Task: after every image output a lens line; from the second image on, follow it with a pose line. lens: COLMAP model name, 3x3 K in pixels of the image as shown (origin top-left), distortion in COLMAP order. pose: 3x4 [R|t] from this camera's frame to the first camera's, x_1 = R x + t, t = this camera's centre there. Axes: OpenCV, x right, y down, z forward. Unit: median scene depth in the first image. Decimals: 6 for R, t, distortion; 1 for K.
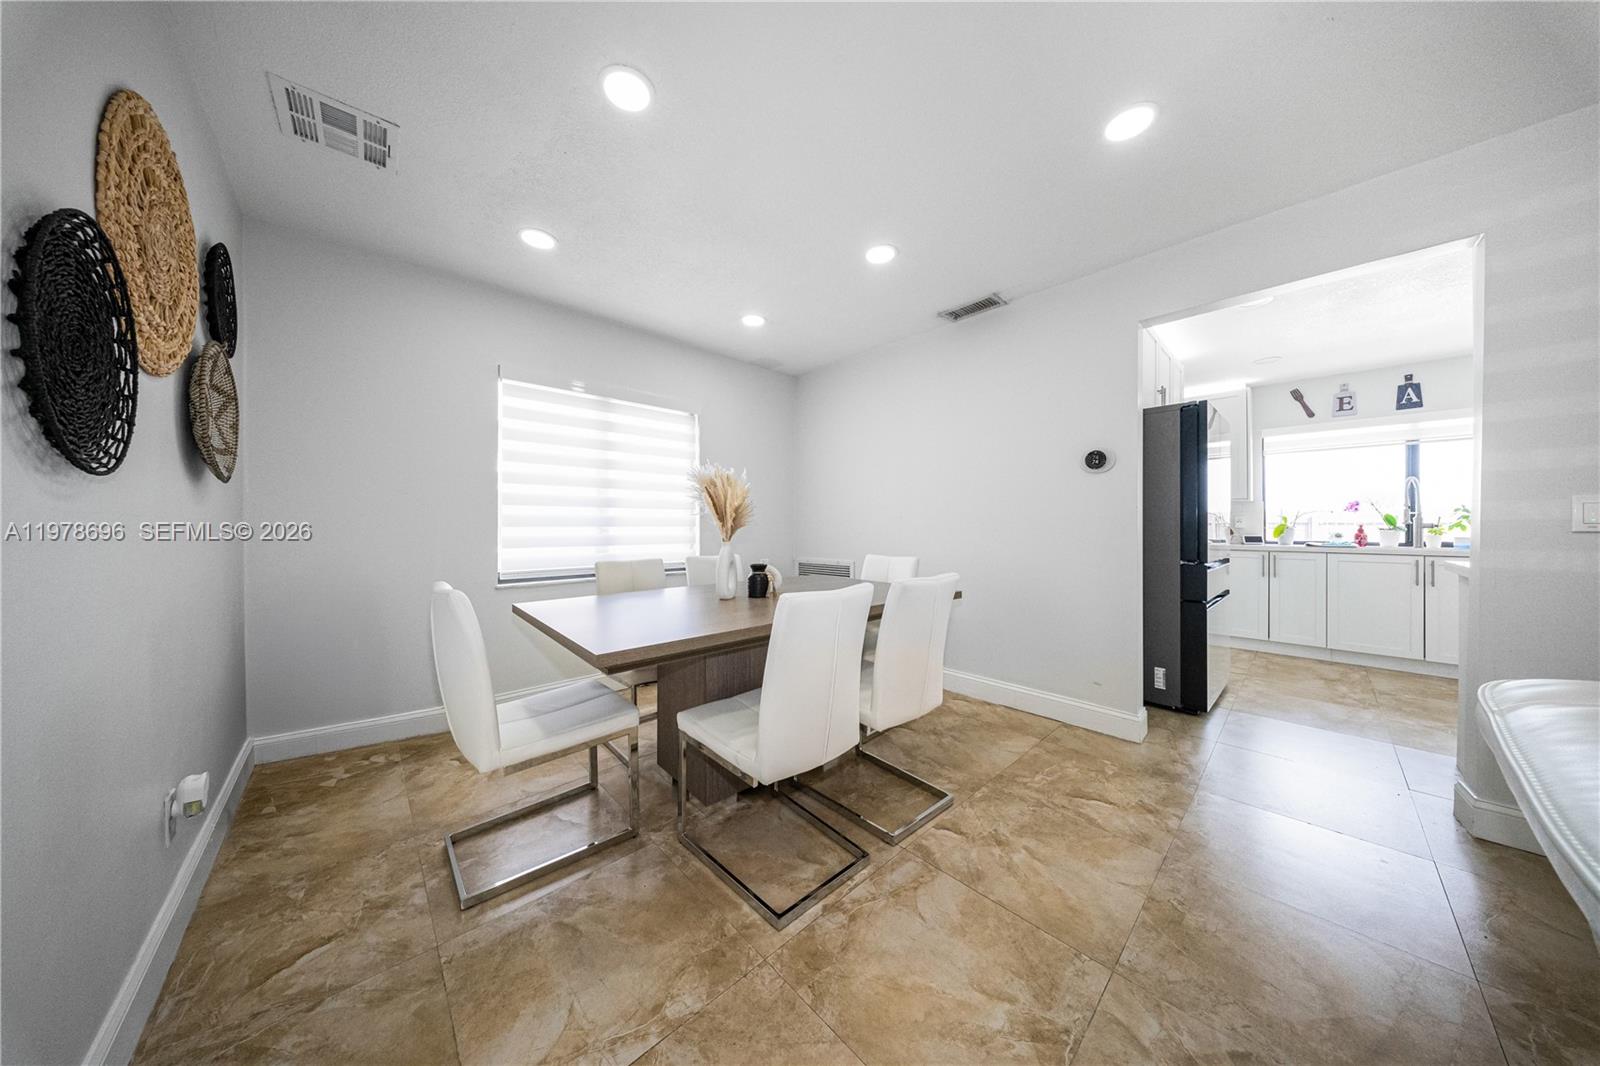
lens RADIAL K [[476.2, 0, 808.9], [0, 476.2, 523.2], [0, 0, 1]] dist [-0.000892, -0.000145]
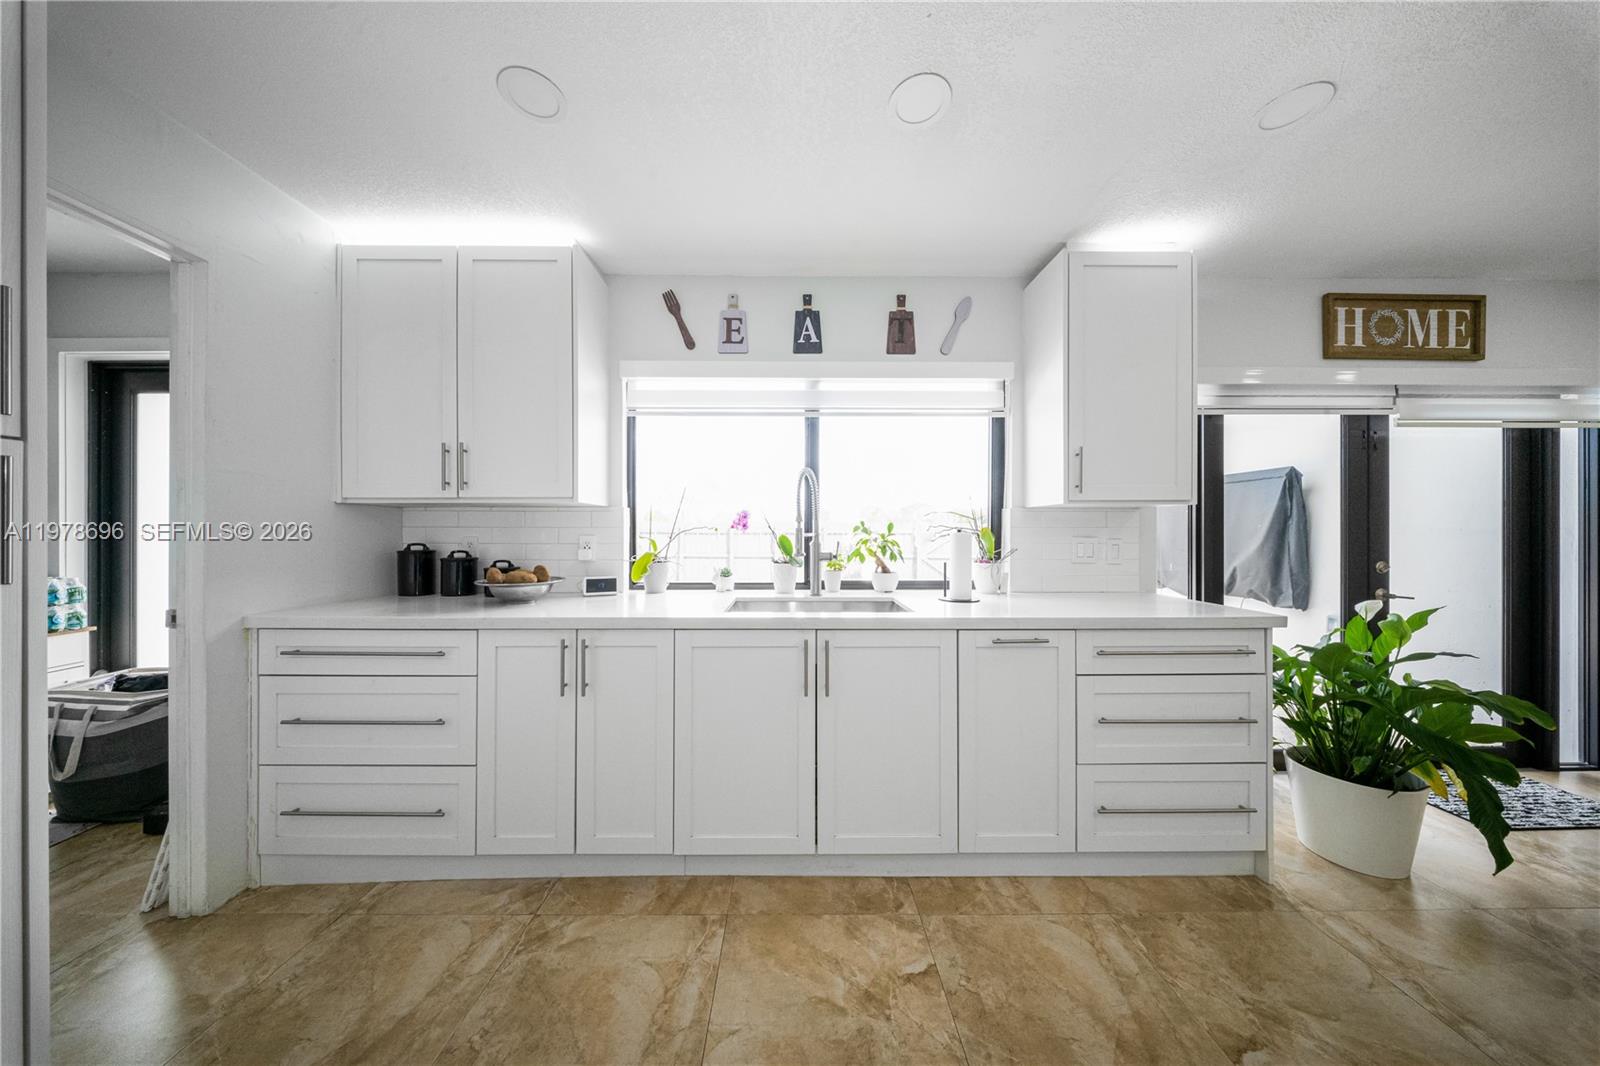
lens RADIAL K [[476.2, 0, 799.4], [0, 476.2, 541.6], [0, 0, 1]] dist [-0.000892, -0.000145]
pose [[0.673254, -0.010024, 0.739343, 0.812013], [-0.002806, 0.999866, 0.016111, -0.020884], [-0.739406, -0.012921, 0.673136, 0.604260]]
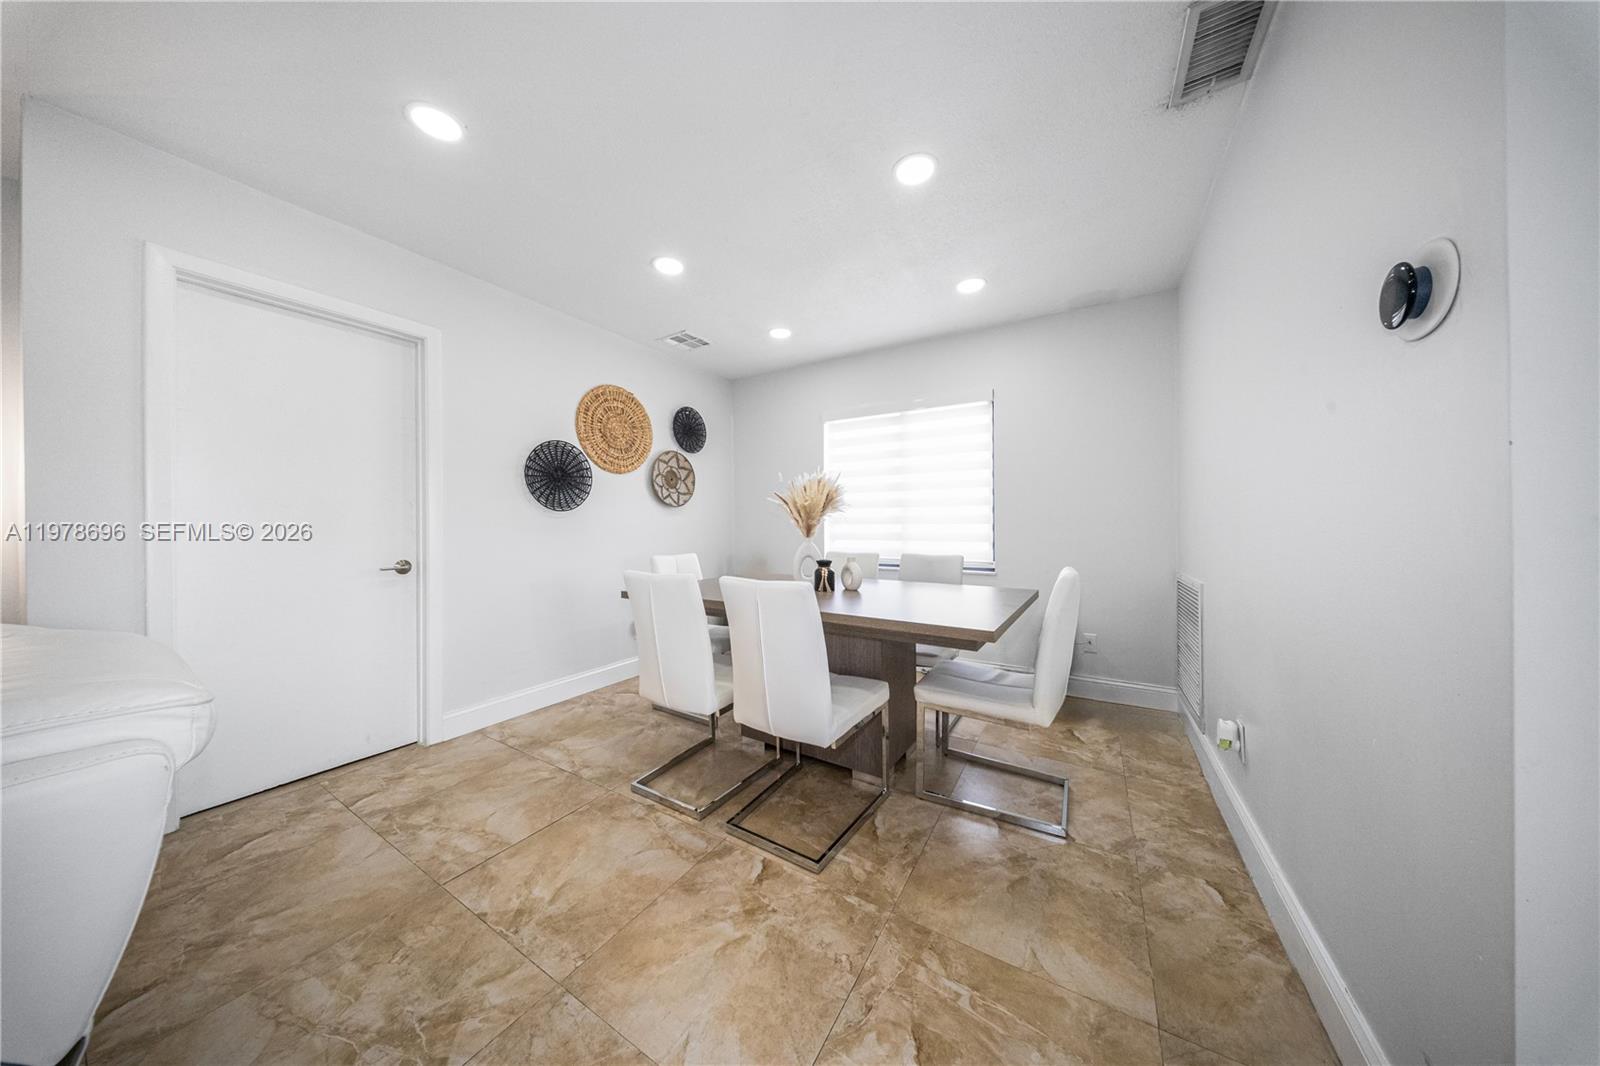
lens RADIAL K [[476.2, 0, 789.0], [0, 476.2, 525.5], [0, 0, 1]] dist [-0.000892, -0.000145]
pose [[0.264888, 0.001918, -0.964277, 1.635140], [0.009483, 0.999944, 0.004594, 0.004724], [0.964232, -0.010361, 0.264855, 1.159835]]
